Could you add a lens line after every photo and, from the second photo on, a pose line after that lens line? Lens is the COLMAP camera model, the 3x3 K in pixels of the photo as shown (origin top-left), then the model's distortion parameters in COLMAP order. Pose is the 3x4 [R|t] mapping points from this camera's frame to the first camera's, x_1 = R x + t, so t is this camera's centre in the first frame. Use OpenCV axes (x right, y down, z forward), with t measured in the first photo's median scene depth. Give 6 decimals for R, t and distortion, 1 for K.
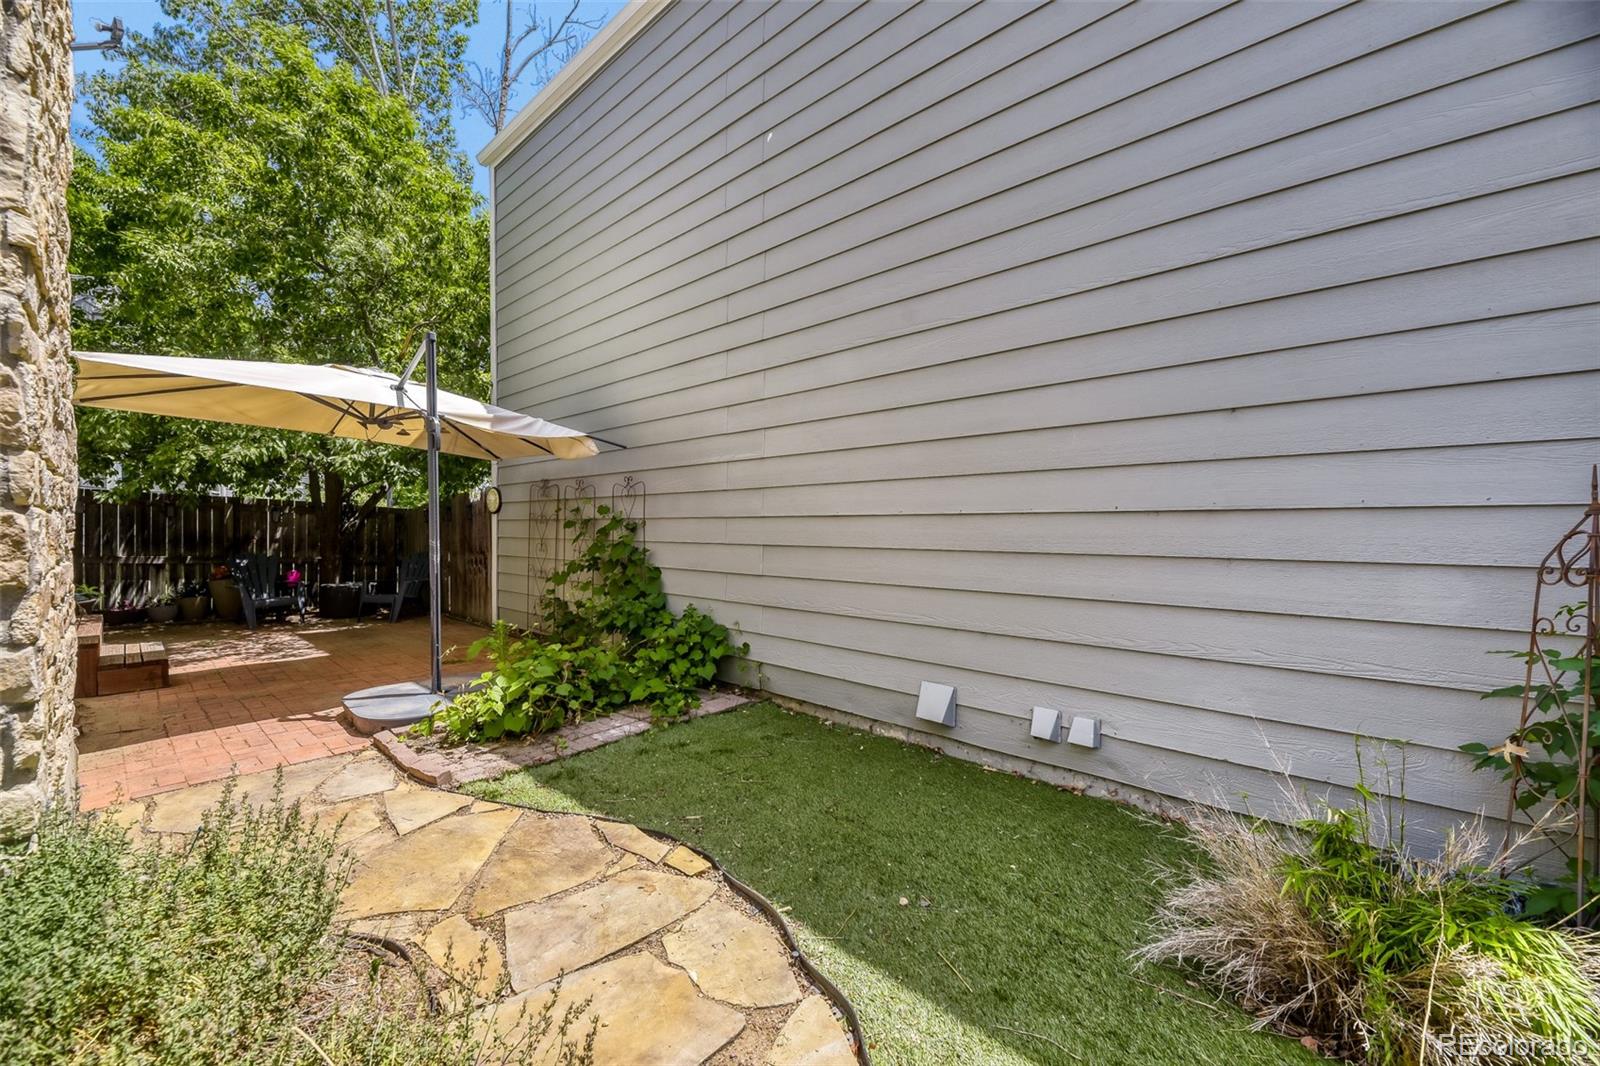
lens RADIAL K [[656.4, 0, 803.0], [0, 656.4, 527.1], [0, 0, 1]] dist [0.004197, -0.001538]
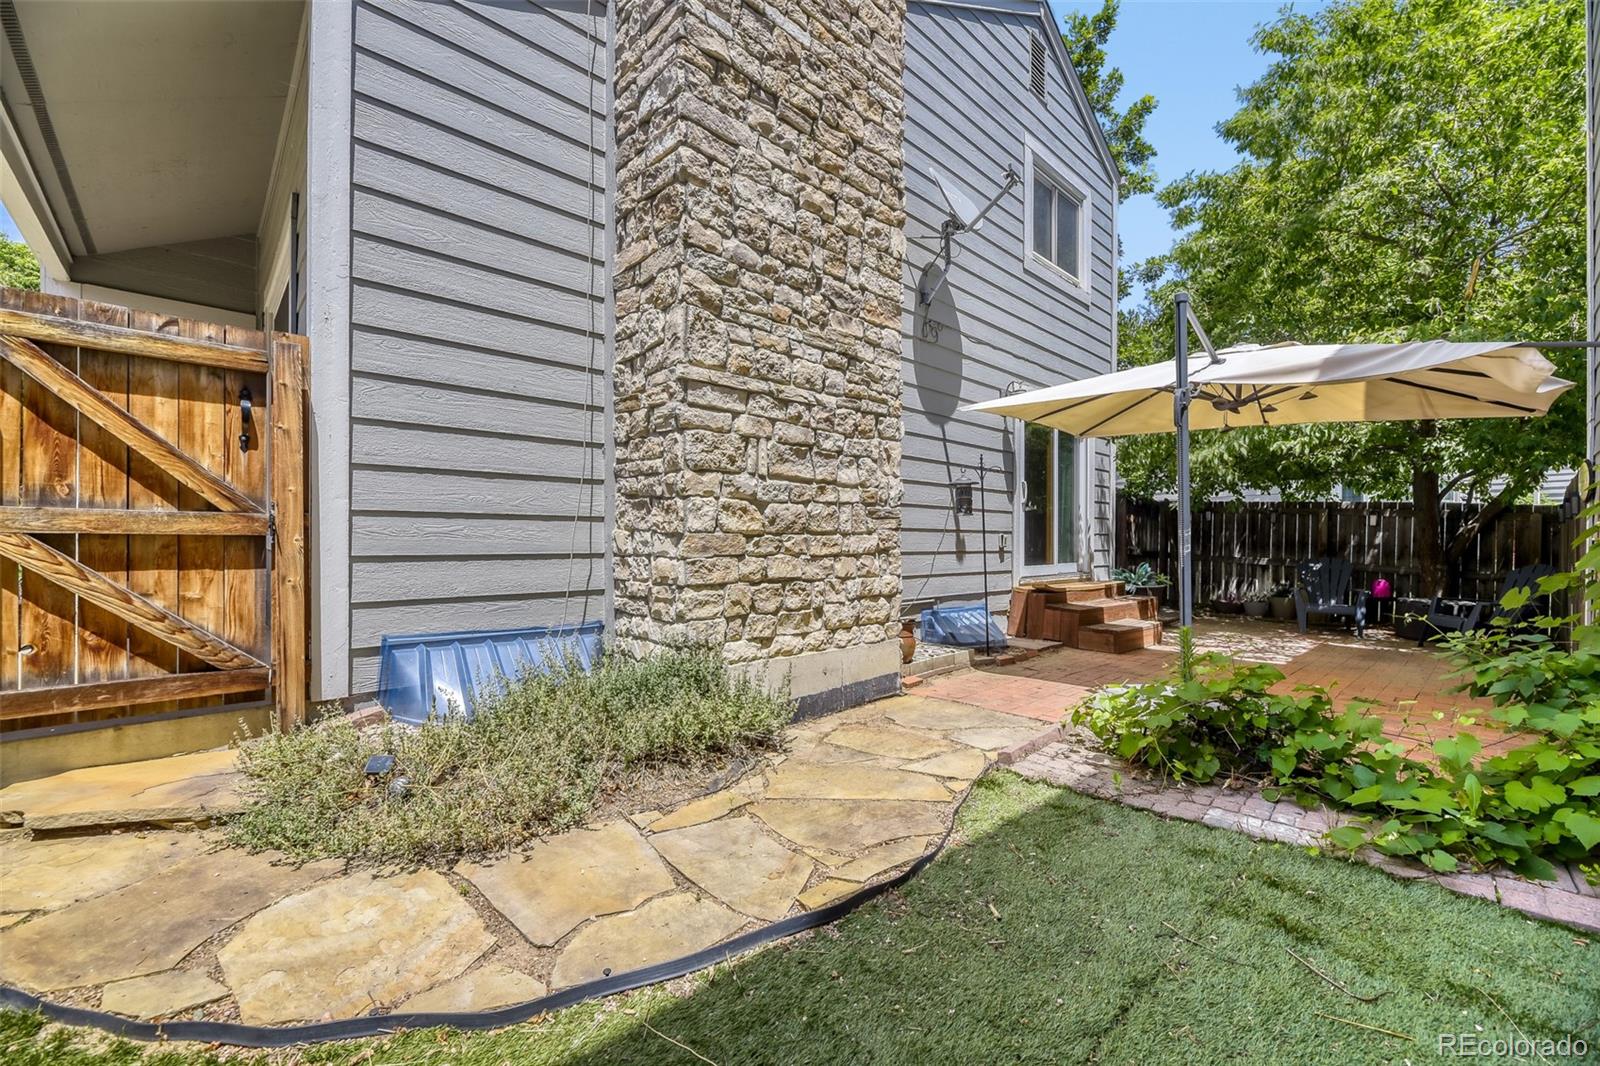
lens RADIAL K [[656.4, 0, 806.9], [0, 656.4, 537.8], [0, 0, 1]] dist [0.004197, -0.001538]
pose [[-0.055407, 0.001300, -0.998463, 0.416785], [-0.010736, 0.999941, 0.001898, 0.038380], [0.998406, 0.010825, -0.055390, 0.648283]]
